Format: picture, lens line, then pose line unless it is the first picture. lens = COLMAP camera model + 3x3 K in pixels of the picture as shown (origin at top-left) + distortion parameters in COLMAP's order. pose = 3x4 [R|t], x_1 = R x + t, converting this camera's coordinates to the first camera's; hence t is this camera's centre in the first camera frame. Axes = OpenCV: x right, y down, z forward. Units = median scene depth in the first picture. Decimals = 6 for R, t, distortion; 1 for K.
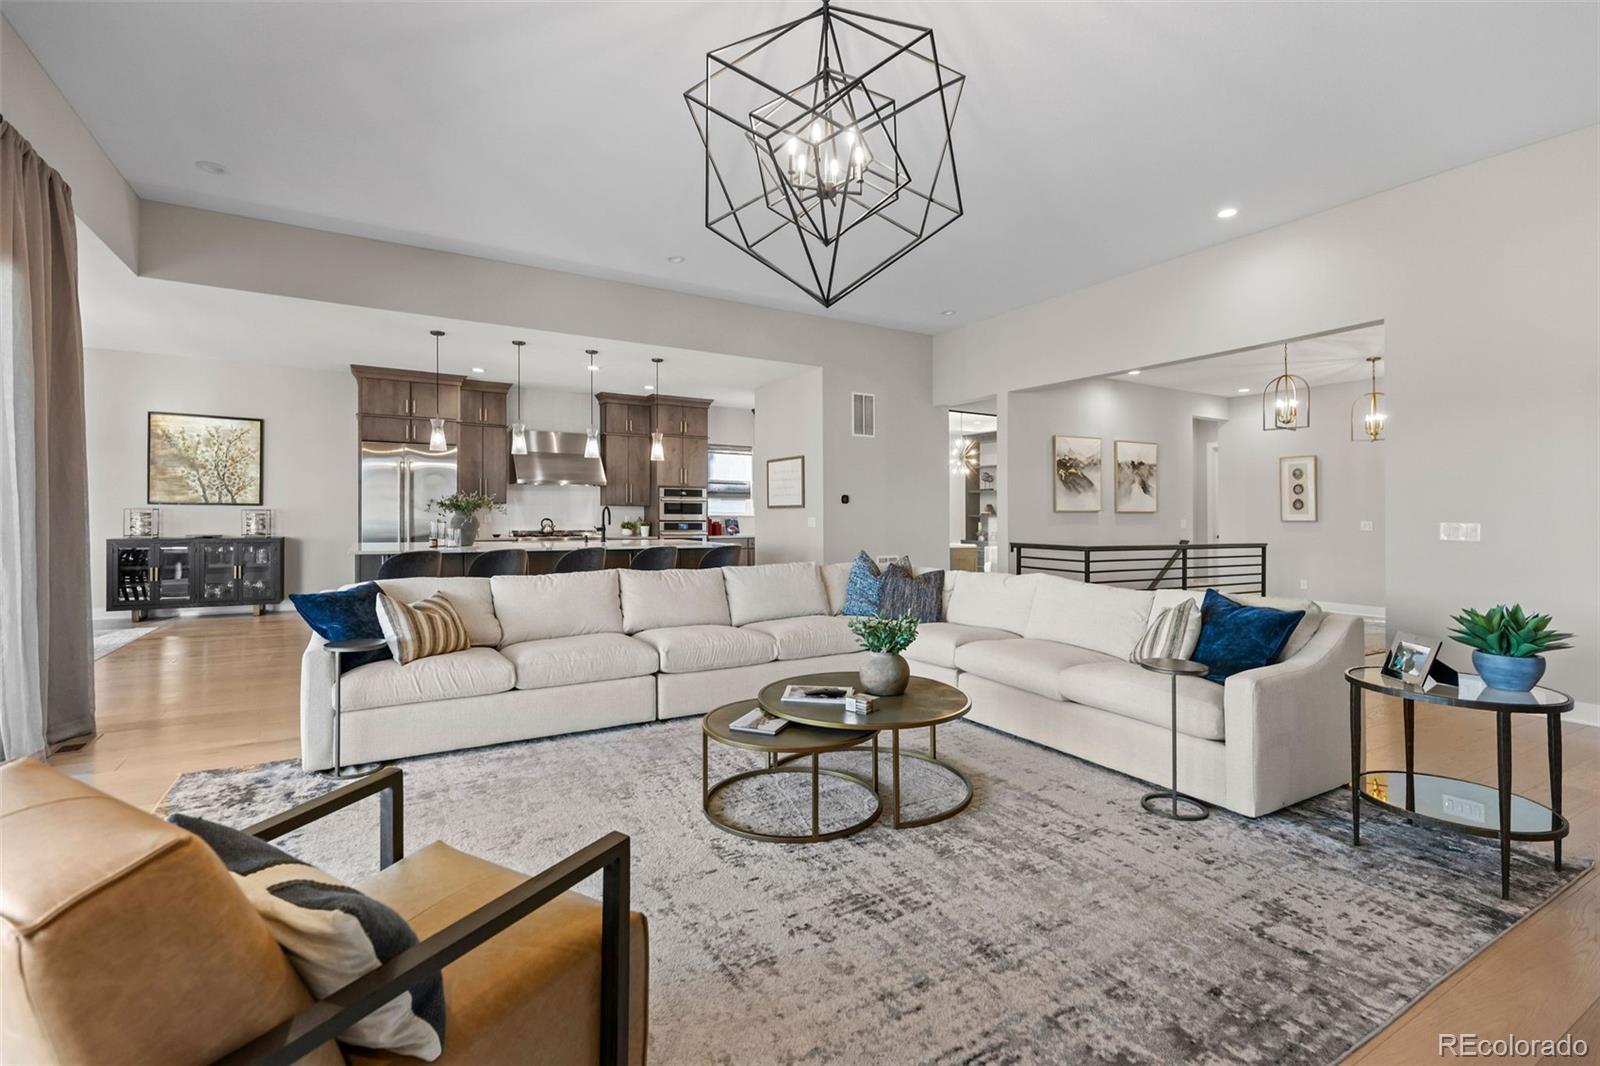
lens RADIAL K [[717.3, 0, 798.2], [0, 717.3, 522.8], [0, 0, 1]] dist [0.013920, -0.002765]
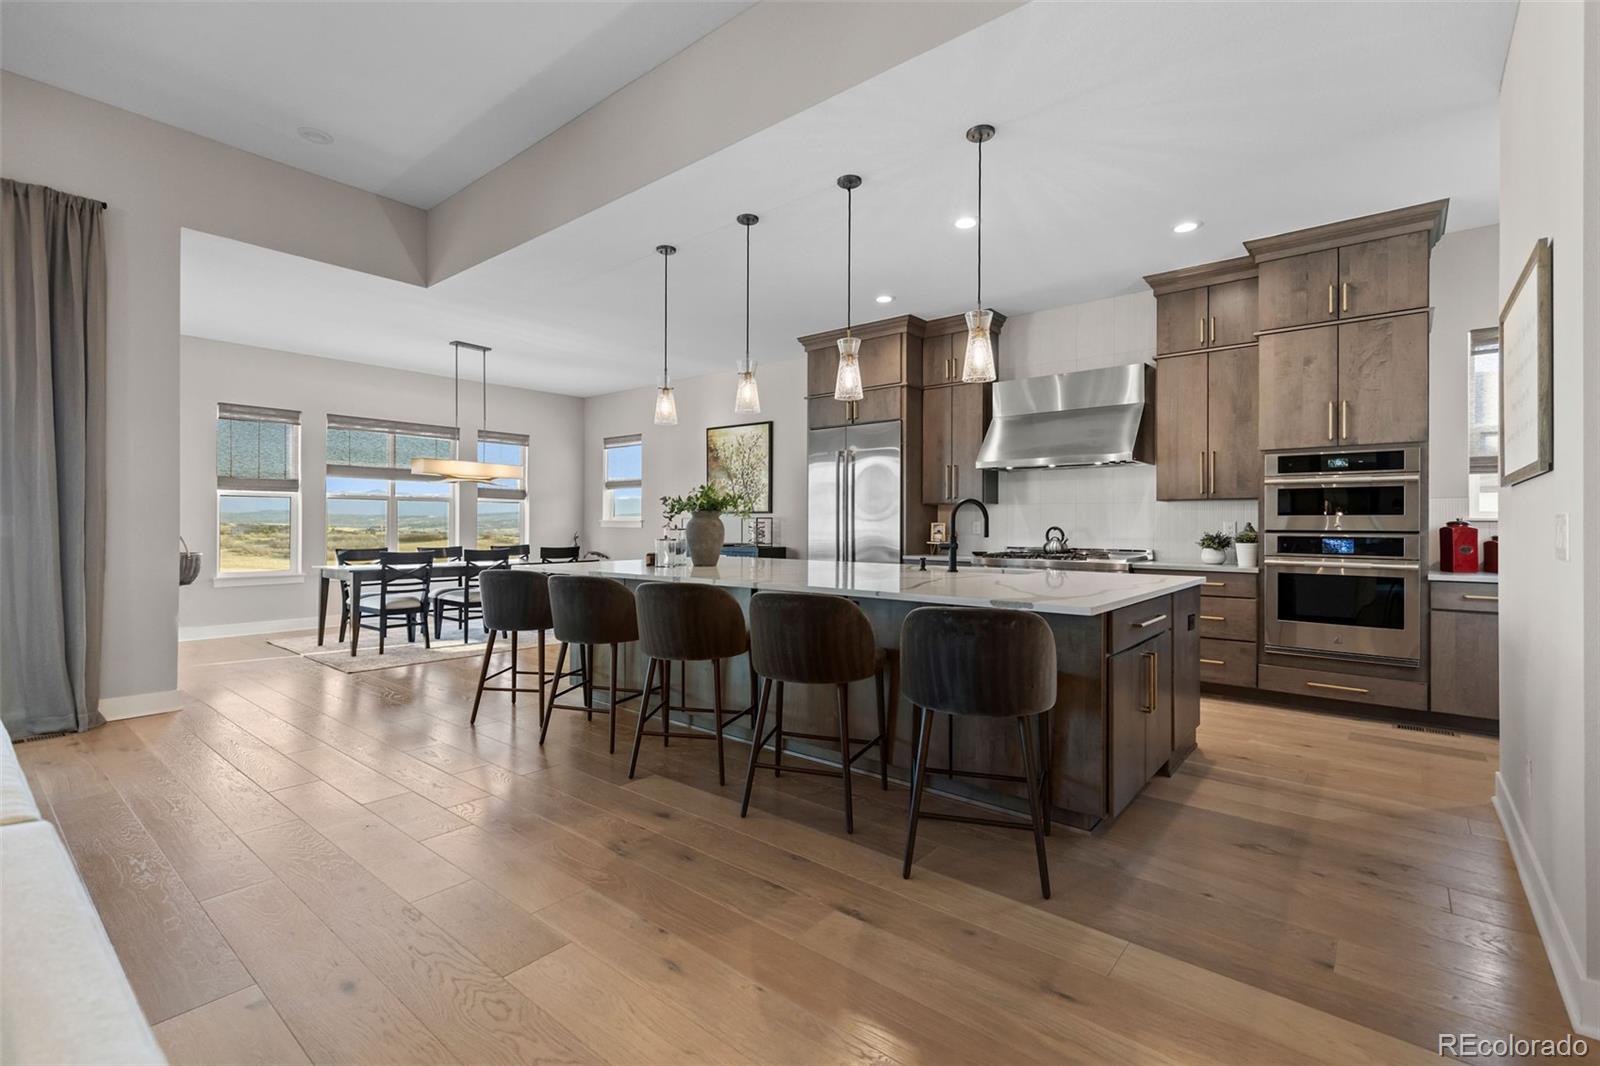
lens RADIAL K [[717.3, 0, 793.5], [0, 717.3, 523.7], [0, 0, 1]] dist [0.013920, -0.002765]
pose [[0.346792, -0.009220, -0.937897, 0.139685], [-0.011742, 0.999831, -0.014171, 0.002235], [0.937868, 0.015927, 0.346625, 0.709960]]
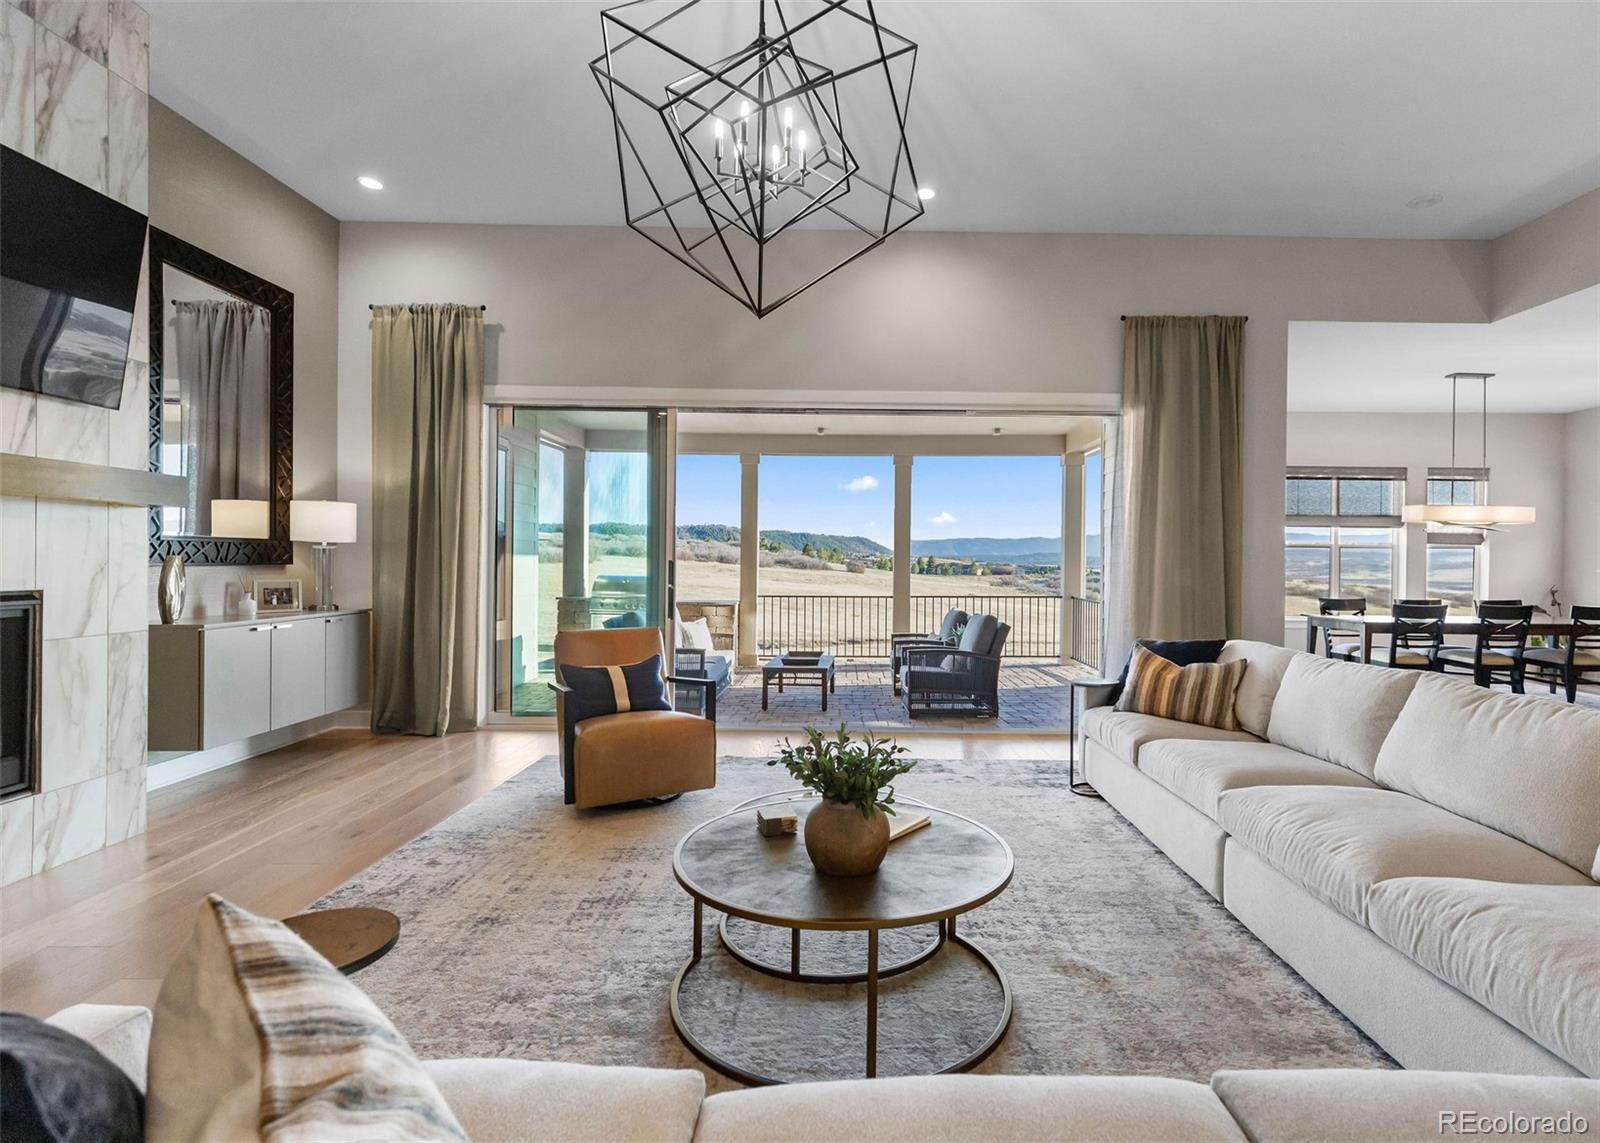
lens RADIAL K [[781.3, 0, 857.5], [0, 781.3, 566.6], [0, 0, 1]] dist [0.002873, -0.001238]
pose [[-0.485014, -0.008979, -0.874461, 0.244735], [-0.023183, 0.999728, 0.002593, -0.001503], [0.874199, 0.021530, -0.485090, 0.482776]]
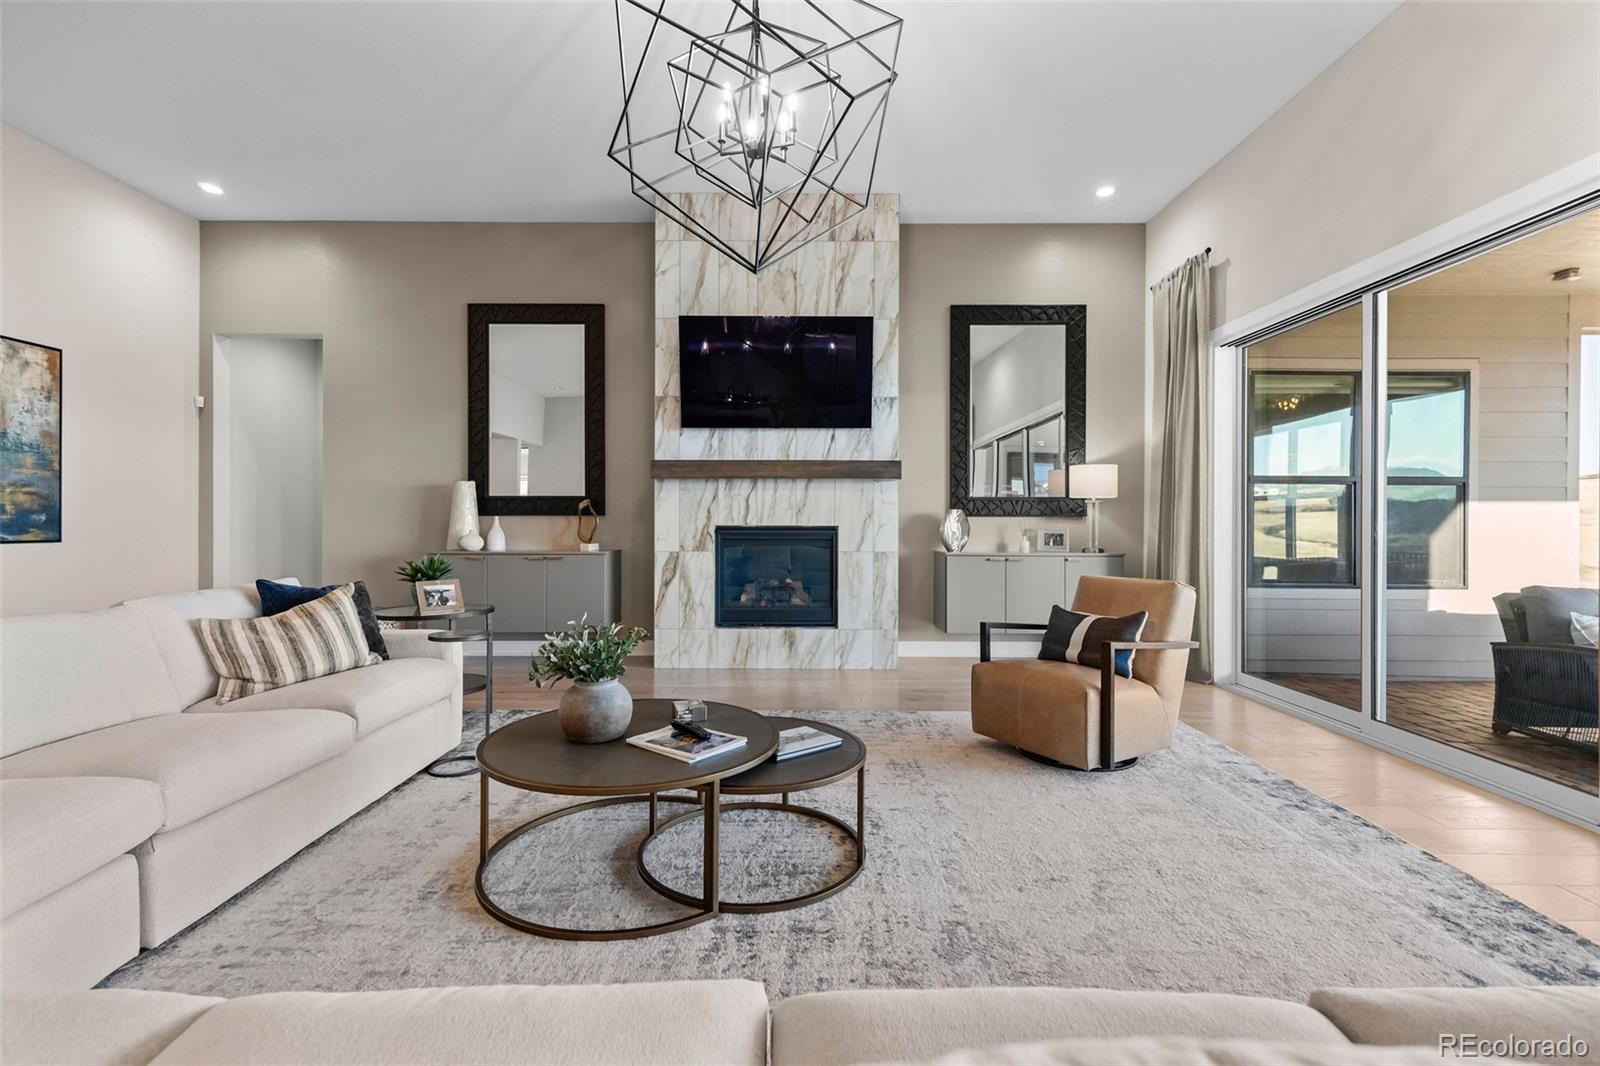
lens RADIAL K [[717.3, 0, 798.9], [0, 717.3, 520.5], [0, 0, 1]] dist [0.013920, -0.002765]
pose [[-0.868374, -0.010950, 0.495789, -0.161157], [-0.006086, 0.999916, 0.011424, 0.006180], [-0.495872, 0.006903, -0.868368, 0.561174]]
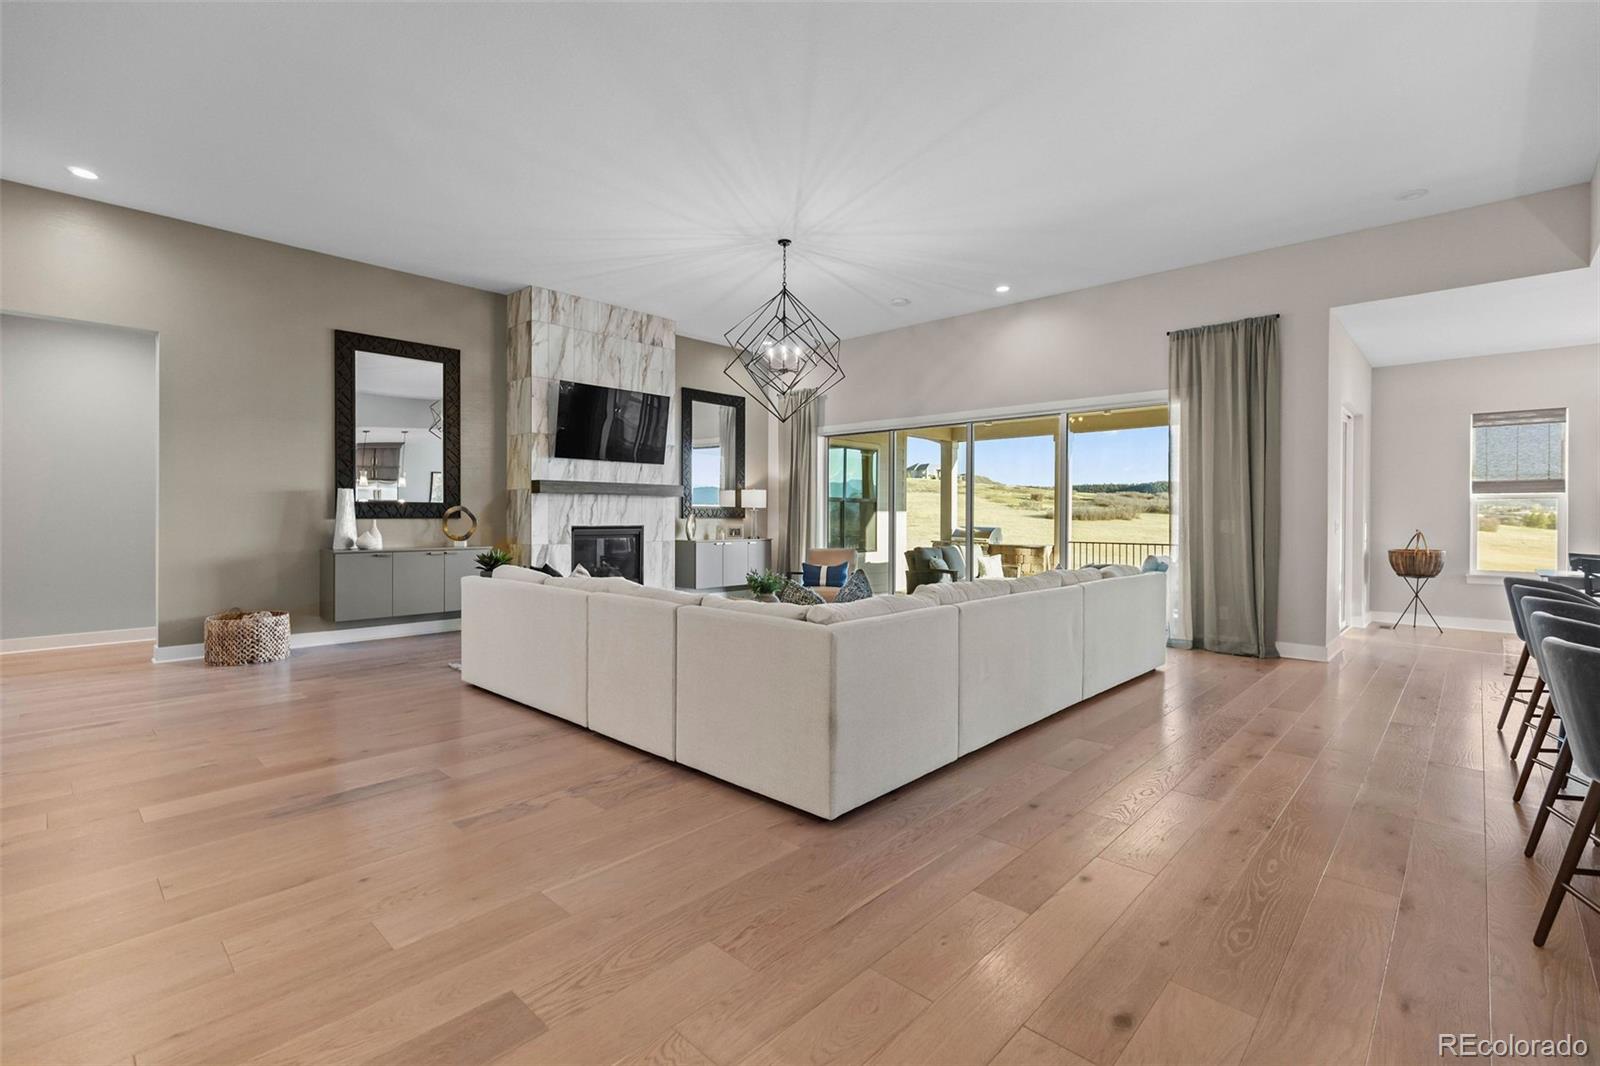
lens RADIAL K [[717.3, 0, 802.0], [0, 717.3, 519.9], [0, 0, 1]] dist [0.013920, -0.002765]
pose [[-0.955396, -0.012116, -0.295078, 0.200512], [-0.016828, 0.999768, 0.013434, -0.006380], [0.294847, 0.017800, -0.955379, 1.000120]]
